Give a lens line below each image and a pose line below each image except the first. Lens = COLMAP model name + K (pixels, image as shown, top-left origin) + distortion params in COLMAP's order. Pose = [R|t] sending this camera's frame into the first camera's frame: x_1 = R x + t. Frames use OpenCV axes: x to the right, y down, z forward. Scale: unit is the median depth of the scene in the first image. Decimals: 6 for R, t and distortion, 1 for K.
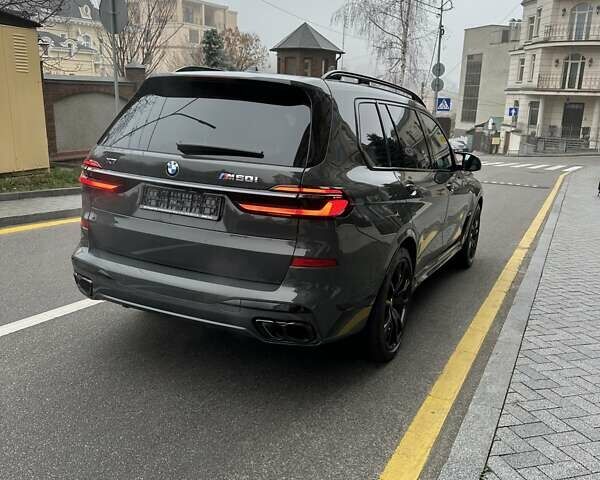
lens RADIAL K [[560.4, 0, 302.3], [0, 560.4, 241.8], [0, 0, 1]] dist [0.147391, -0.248376]
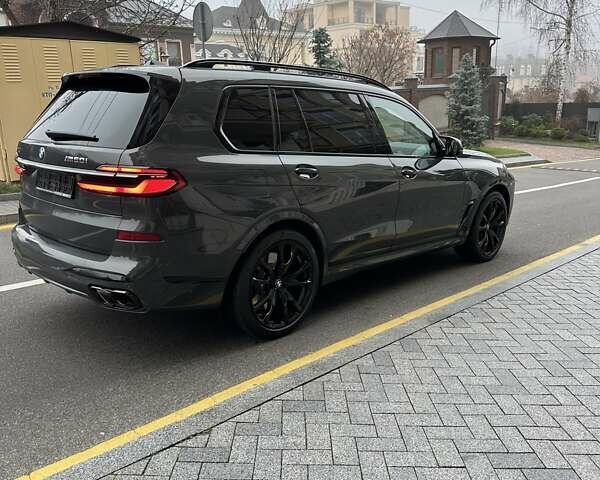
lens RADIAL K [[560.4, 0, 302.3], [0, 560.4, 241.8], [0, 0, 1]] dist [0.147391, -0.248376]
pose [[0.950670, 0.025257, -0.309173, 0.457493], [-0.024123, 0.999681, 0.007491, 0.021223], [0.309264, 0.000337, 0.950976, 0.036906]]
